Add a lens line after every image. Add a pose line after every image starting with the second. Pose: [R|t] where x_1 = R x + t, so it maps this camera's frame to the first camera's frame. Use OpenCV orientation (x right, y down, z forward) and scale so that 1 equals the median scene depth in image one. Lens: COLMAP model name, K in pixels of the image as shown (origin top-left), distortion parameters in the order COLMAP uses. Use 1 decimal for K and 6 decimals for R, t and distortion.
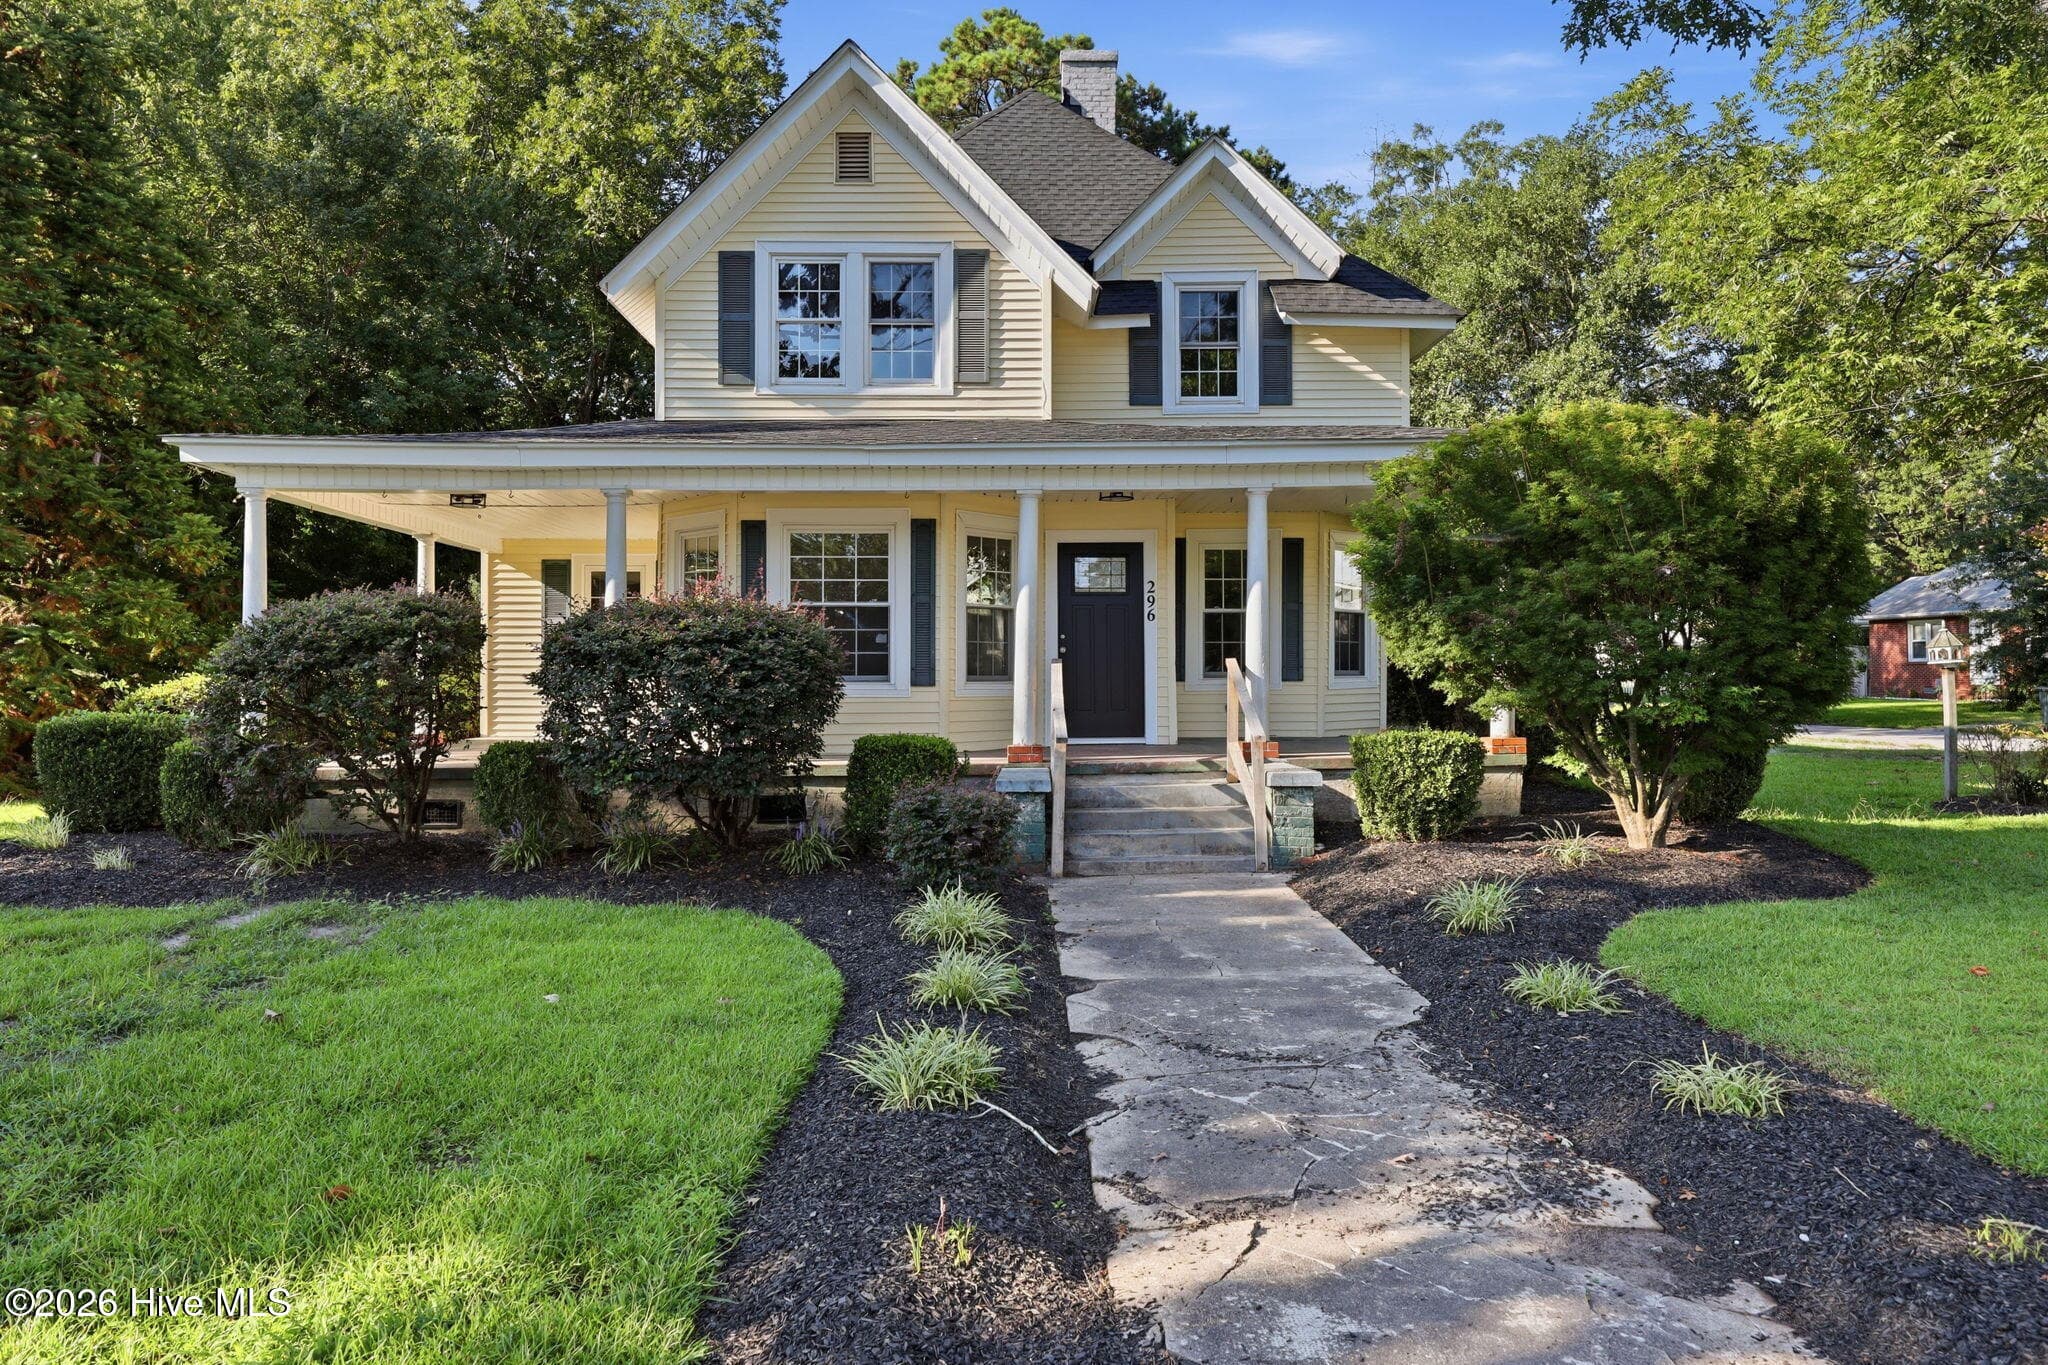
lens RADIAL K [[1470.7, 0, 1012.4], [0, 1470.7, 672.2], [0, 0, 1]] dist [-0.005267, 0.004598]
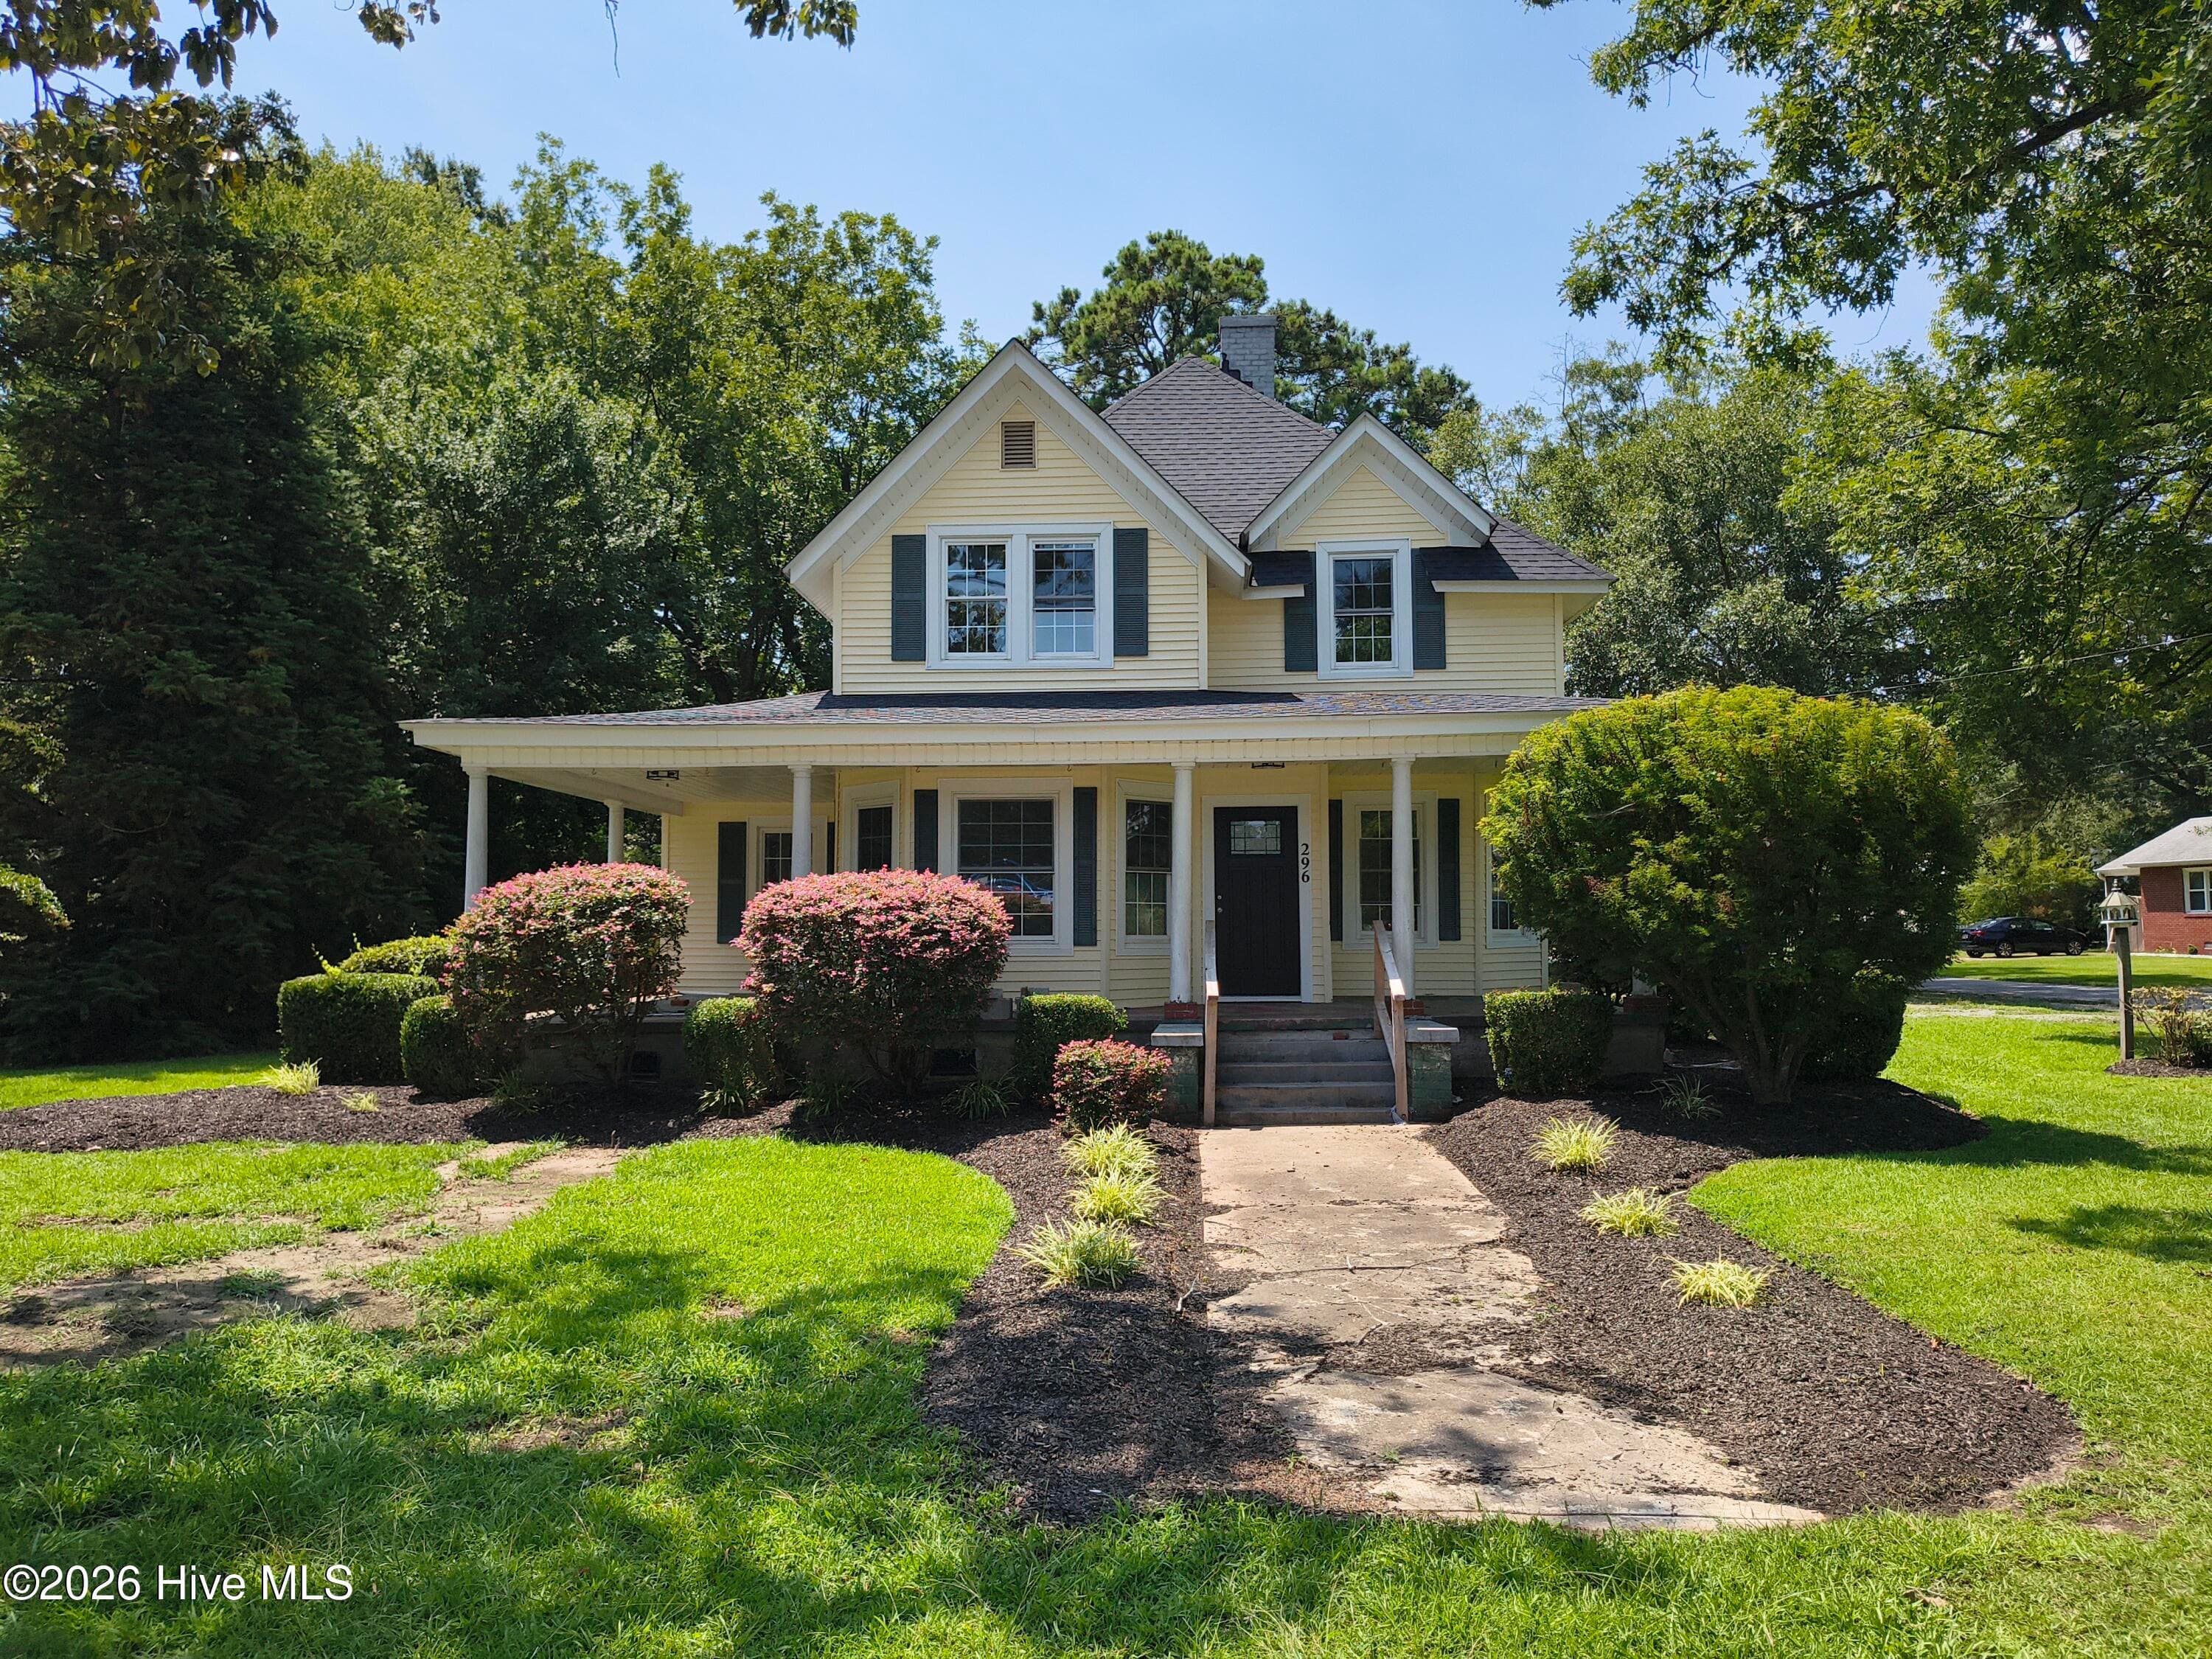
lens RADIAL K [[1682.7, 0, 1057.6], [0, 1682.7, 826.7], [0, 0, 1]] dist [0.025161, 0.001235]
pose [[0.996888, -0.005554, -0.078632, 0.013976], [0.001231, 0.998490, -0.054917, -0.009170], [0.078818, 0.054649, 0.995390, -0.191060]]
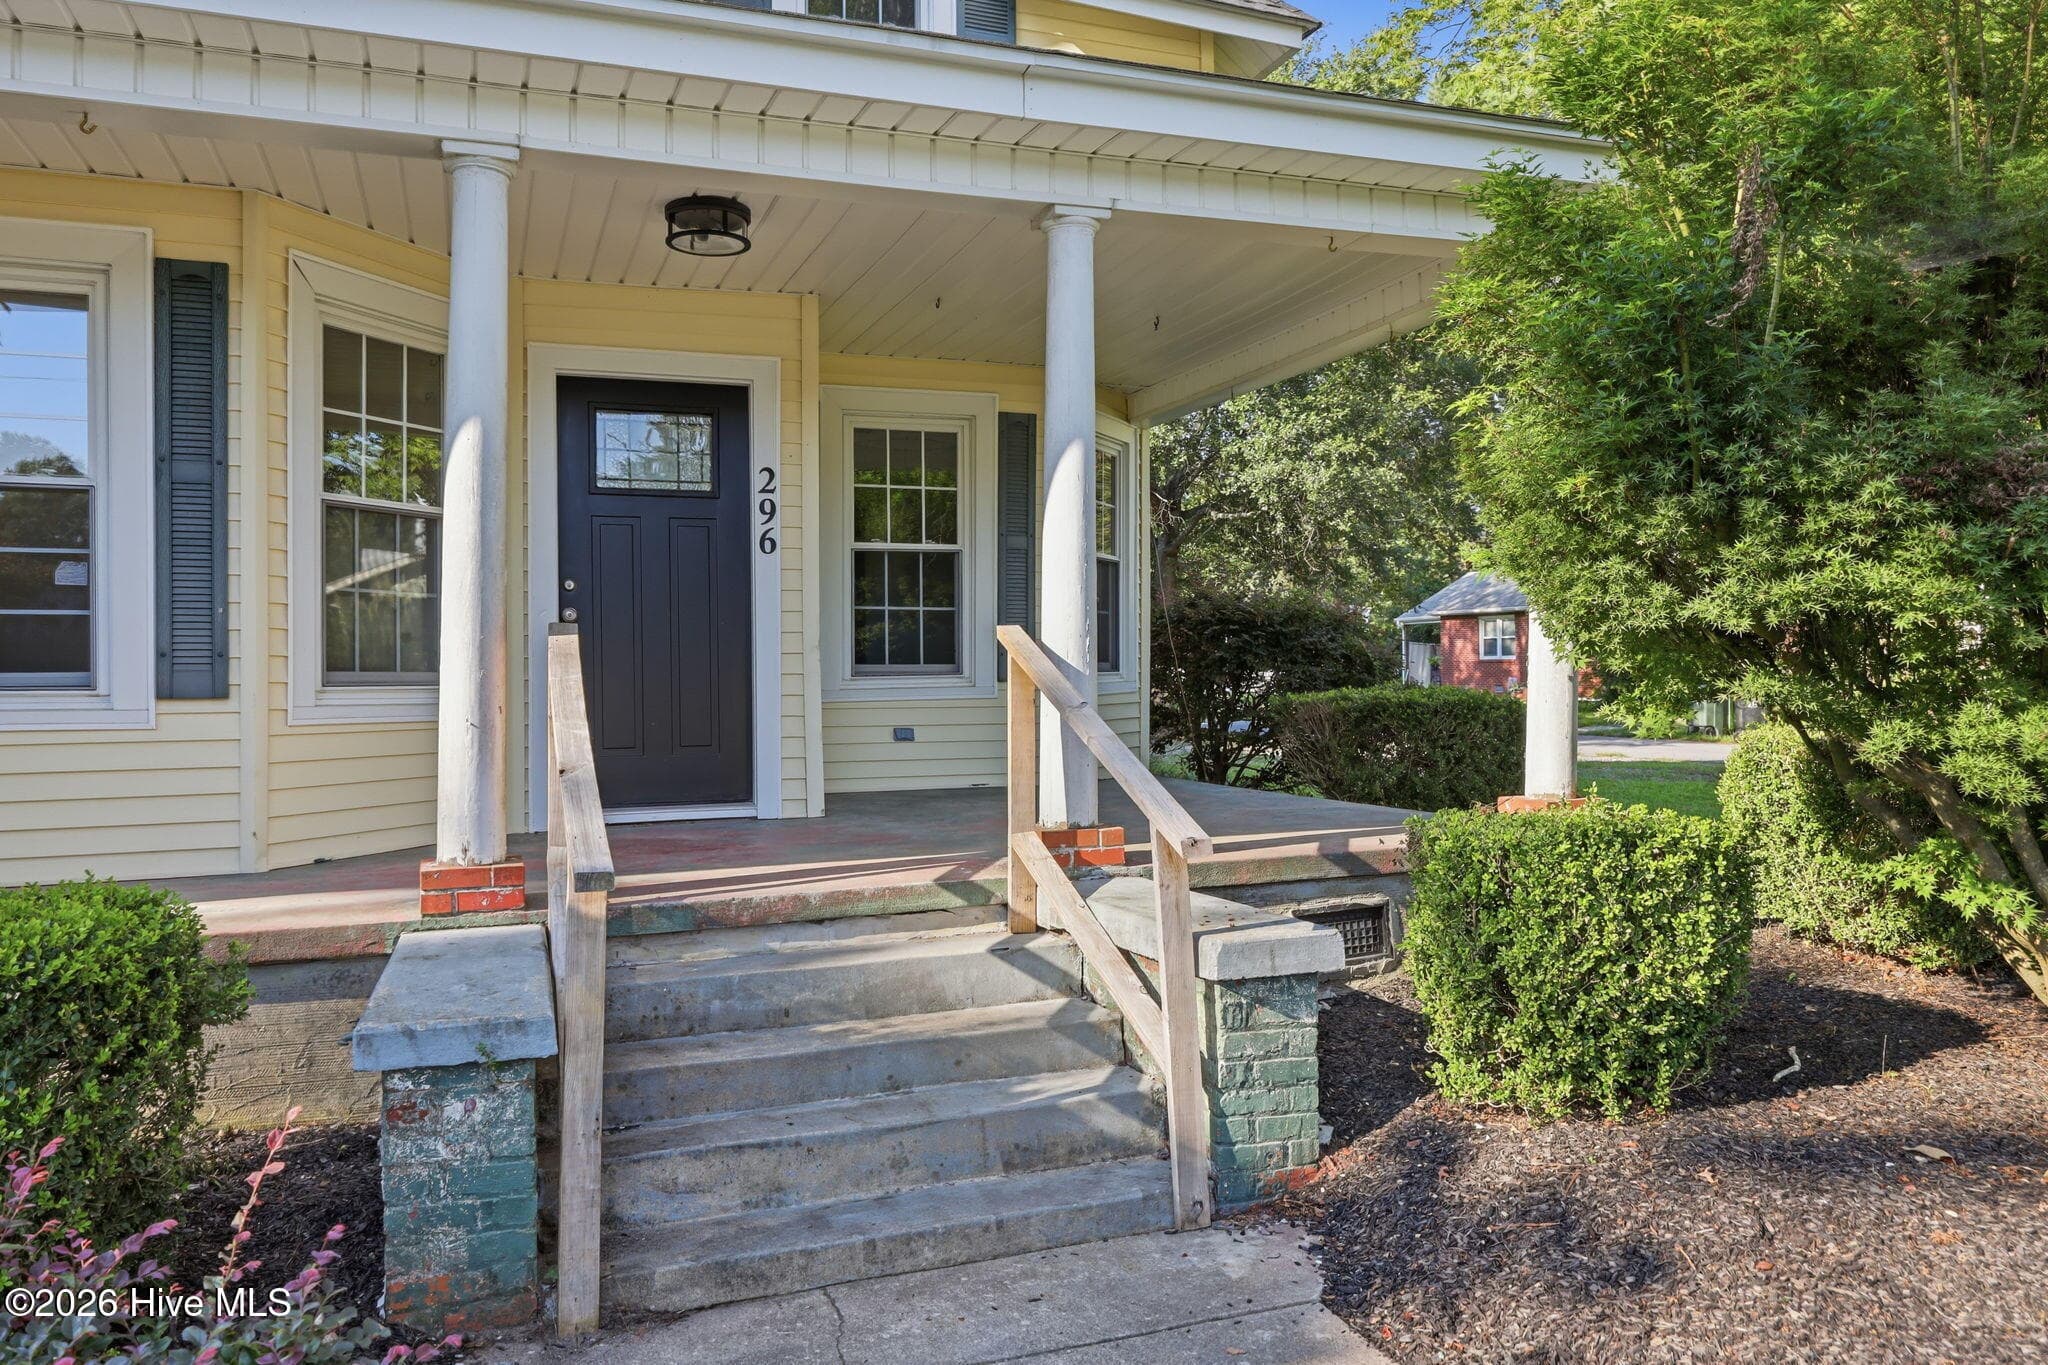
lens RADIAL K [[1470.7, 0, 1026.9], [0, 1470.7, 687.0], [0, 0, 1]] dist [-0.005267, 0.004598]
pose [[0.938674, -0.006199, 0.344749, 0.010518], [0.003643, 0.999961, 0.008061, 0.003826], [-0.344785, -0.006310, 0.938660, 0.531876]]
